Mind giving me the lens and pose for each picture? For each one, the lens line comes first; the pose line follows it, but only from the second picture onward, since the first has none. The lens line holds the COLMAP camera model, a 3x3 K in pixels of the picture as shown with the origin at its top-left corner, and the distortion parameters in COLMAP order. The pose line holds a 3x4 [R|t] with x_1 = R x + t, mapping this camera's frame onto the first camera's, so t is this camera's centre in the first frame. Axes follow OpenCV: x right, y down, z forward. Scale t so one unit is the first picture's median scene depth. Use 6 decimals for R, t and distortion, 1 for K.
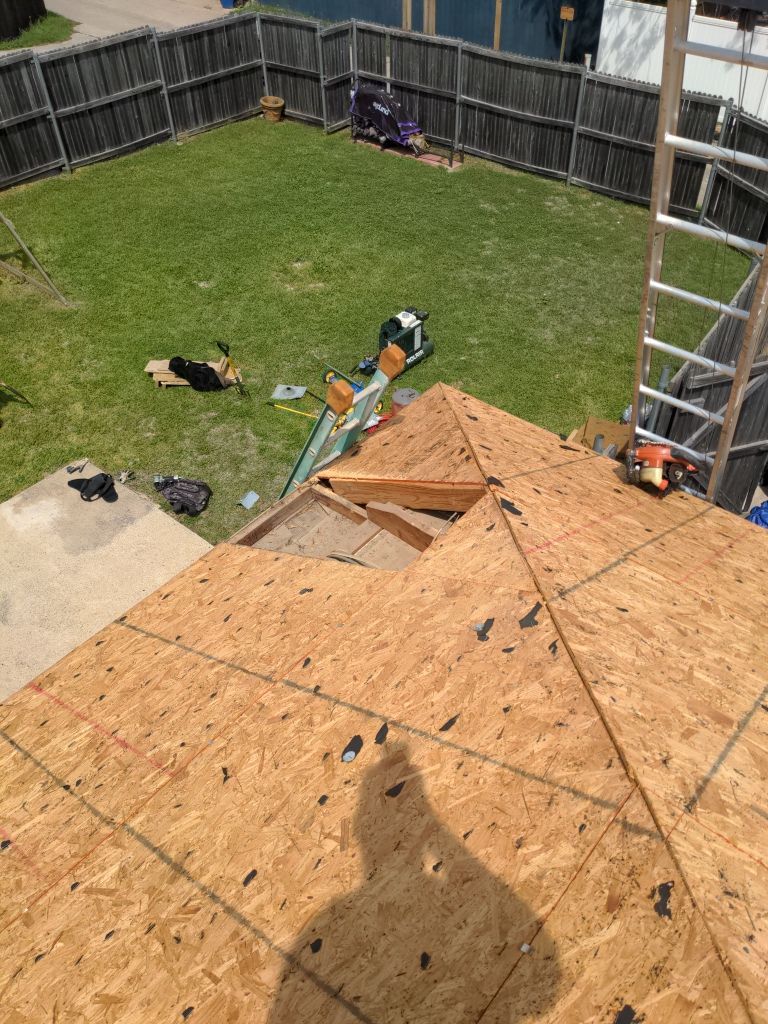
lens RADIAL K [[818.5, 0, 384.1], [0, 818.5, 532.6], [0, 0, 1]] dist [0.057239, -0.095947]
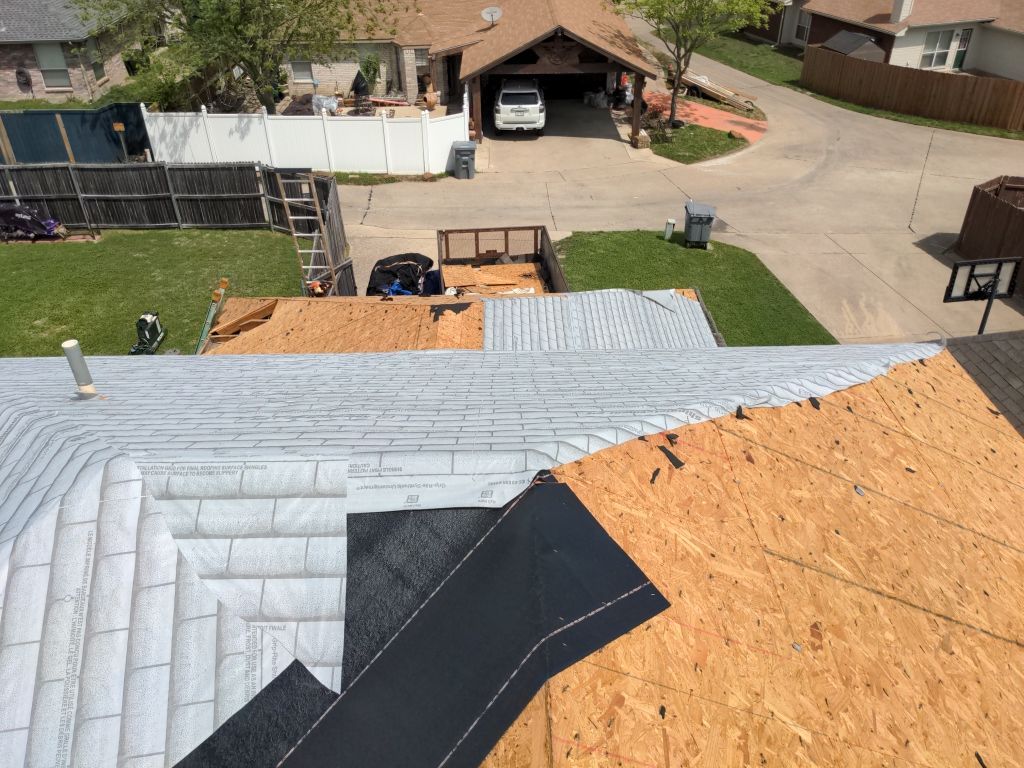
lens RADIAL K [[793.7, 0, 512.0], [0, 793.7, 384.0], [0, 0, 1]] dist [0.065393, -0.093677]
pose [[0.755216, -0.364949, 0.544483, -0.228469], [0.458586, 0.887700, -0.041077, 0.178993], [-0.468347, 0.280714, 0.837766, -0.460796]]
